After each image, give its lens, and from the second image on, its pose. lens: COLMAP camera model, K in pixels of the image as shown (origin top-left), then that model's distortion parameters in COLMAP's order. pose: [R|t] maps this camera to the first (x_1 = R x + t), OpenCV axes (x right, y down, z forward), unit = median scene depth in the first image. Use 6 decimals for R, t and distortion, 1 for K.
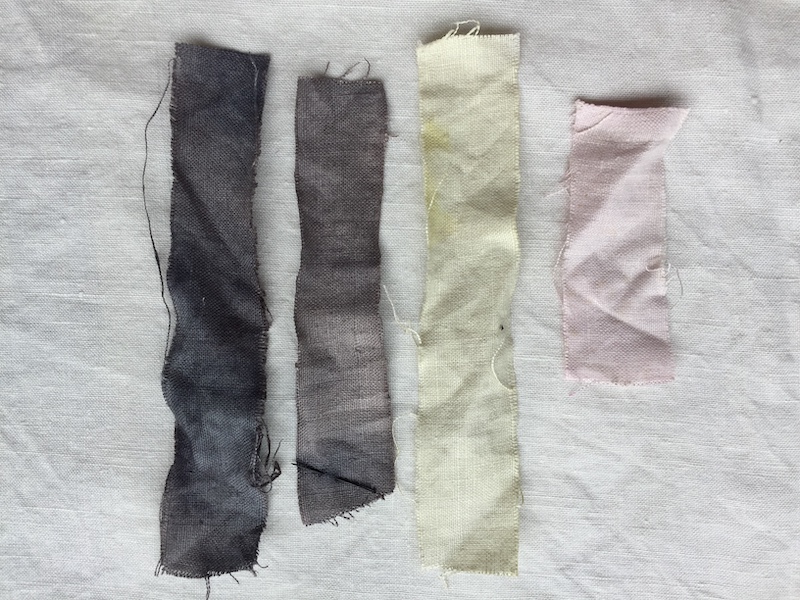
lens RADIAL K [[677.2, 0, 398.3], [0, 677.2, 295.4], [0, 0, 1]] dist [0.013849, -0.017633]
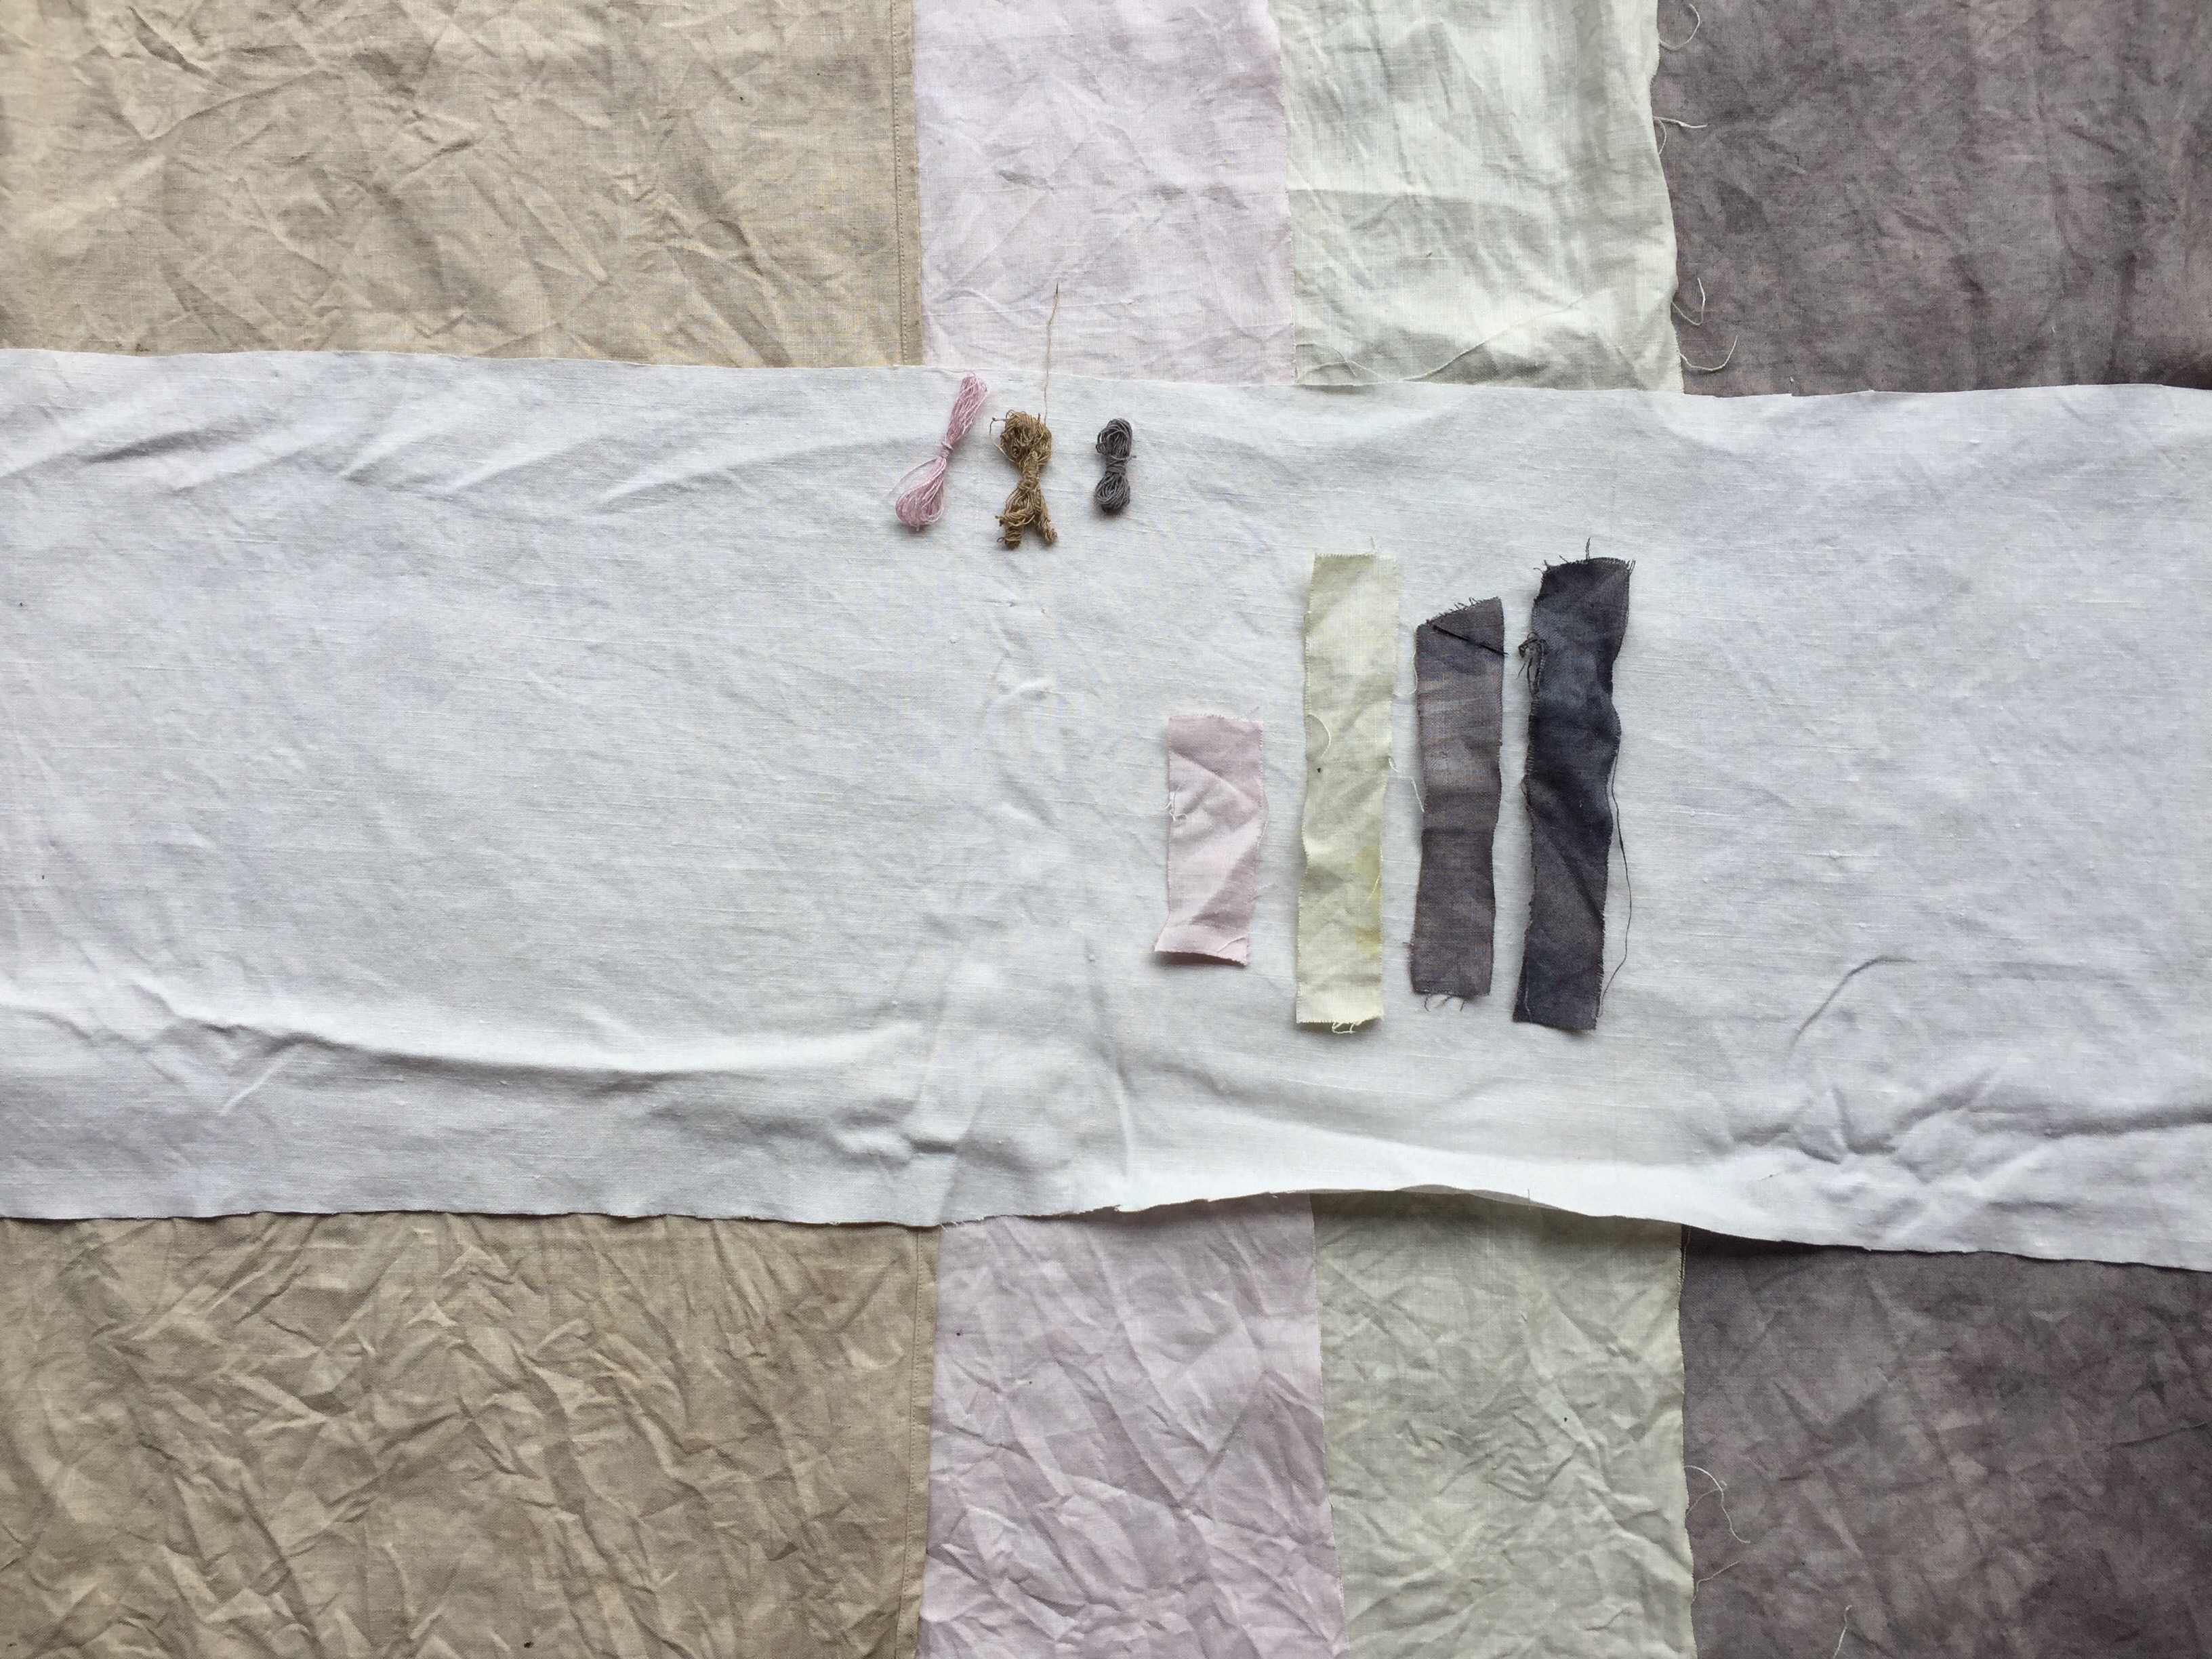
lens RADIAL K [[1872.5, 0, 1115.9], [0, 1872.5, 814.3], [0, 0, 1]] dist [0.013849, -0.017633]
pose [[-0.998926, -0.040464, 0.022562, 0.412551], [0.040311, -0.999161, -0.007196, -0.017850], [0.022835, -0.006279, 0.999720, -2.121942]]
